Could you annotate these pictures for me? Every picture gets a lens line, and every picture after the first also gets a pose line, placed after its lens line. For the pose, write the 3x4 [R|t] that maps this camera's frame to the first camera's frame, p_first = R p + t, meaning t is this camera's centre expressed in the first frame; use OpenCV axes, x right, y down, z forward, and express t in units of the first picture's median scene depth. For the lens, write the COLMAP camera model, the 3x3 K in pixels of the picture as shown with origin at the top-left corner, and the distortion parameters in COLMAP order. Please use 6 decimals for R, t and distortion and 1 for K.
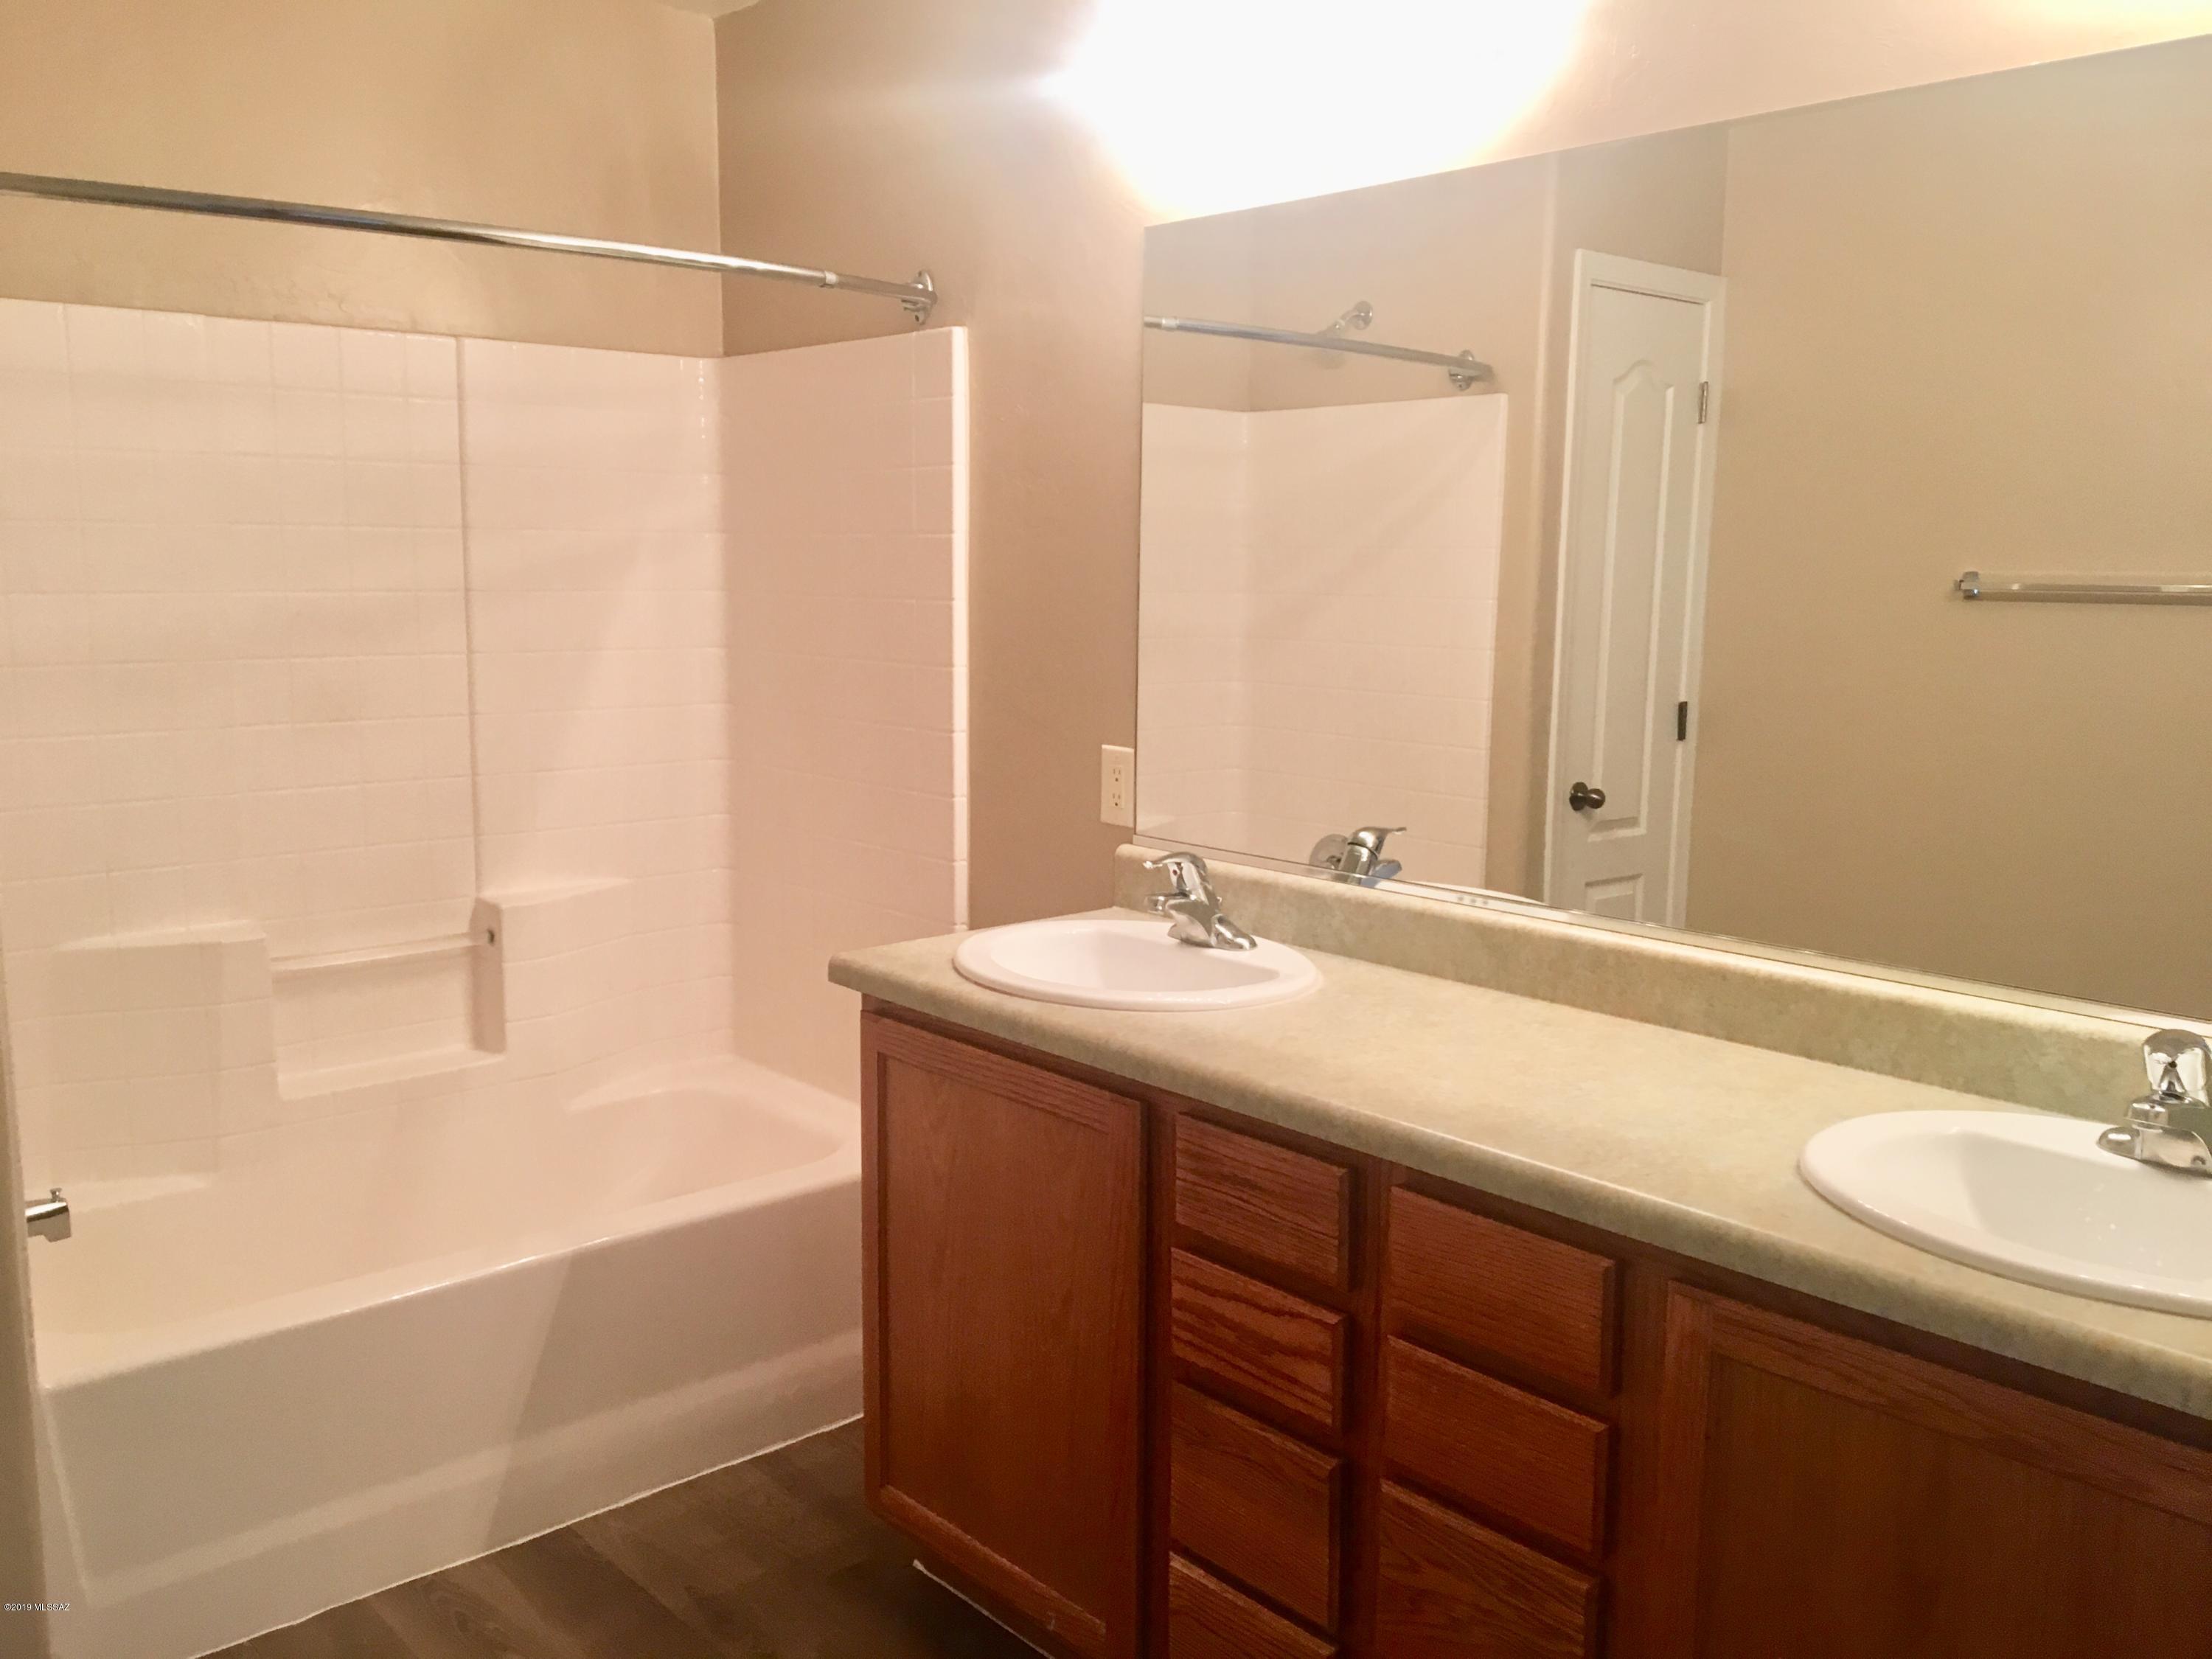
lens RADIAL K [[1873.3, 0, 1084.4], [0, 1873.3, 836.2], [0, 0, 1]] dist [0.083994, -0.104181]
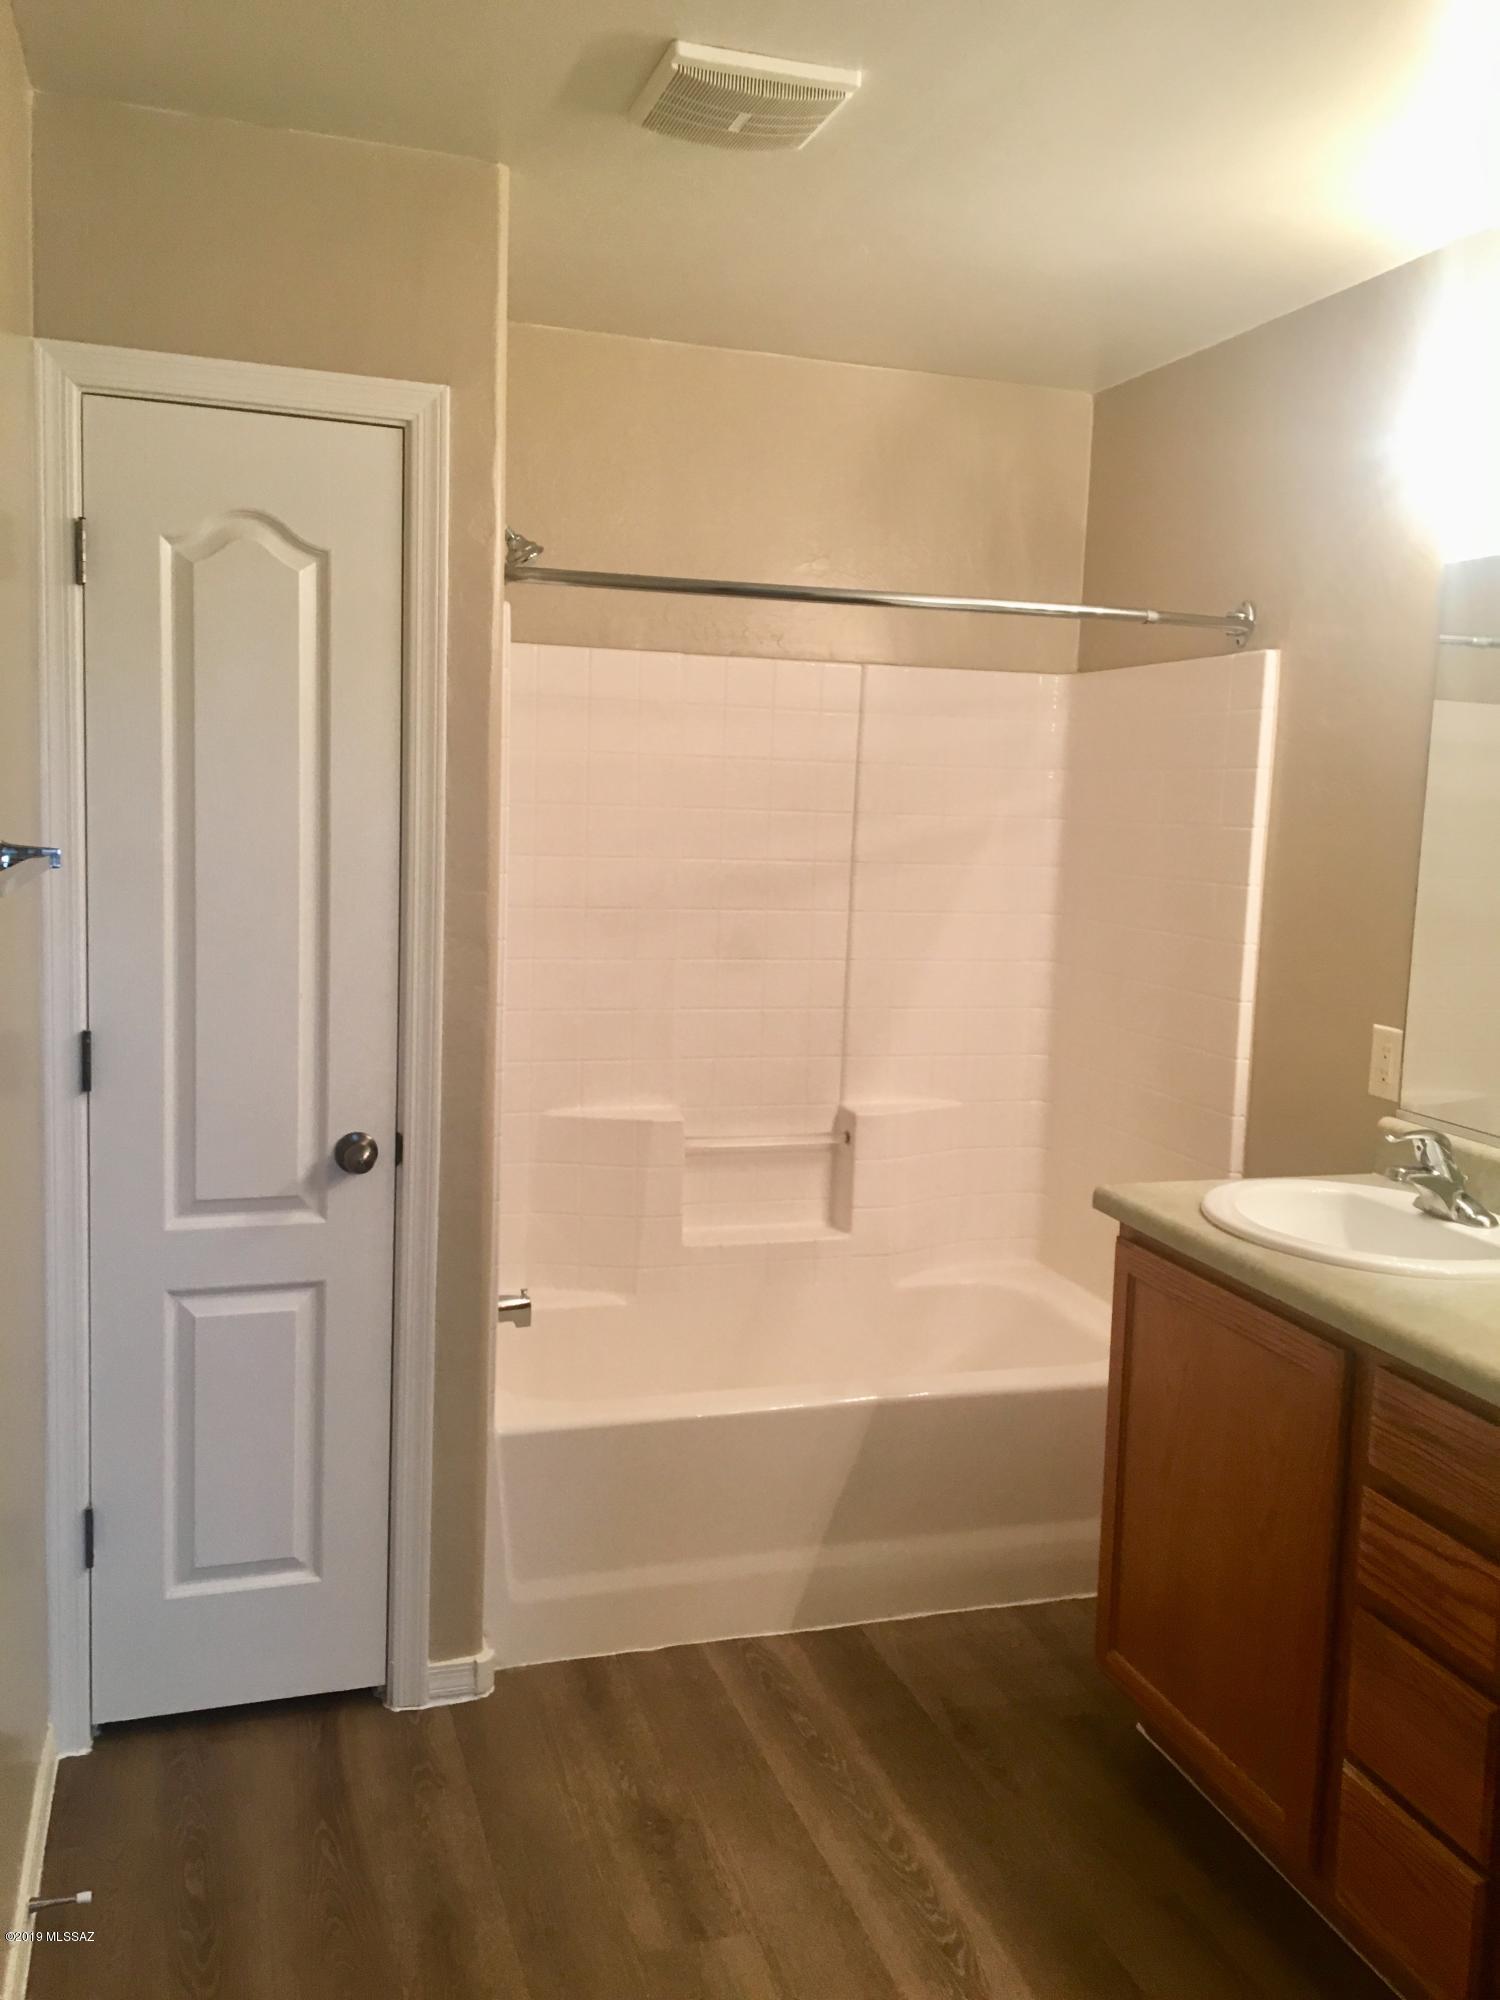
lens RADIAL K [[1693.7, 0, 741.7], [0, 1693.7, 980.0], [0, 0, 1]] dist [0.083994, -0.104181]
pose [[0.915927, 0.068004, -0.395543, 0.070480], [-0.087108, 0.995731, -0.030518, -0.012670], [0.391779, 0.062407, 0.917940, -0.074745]]
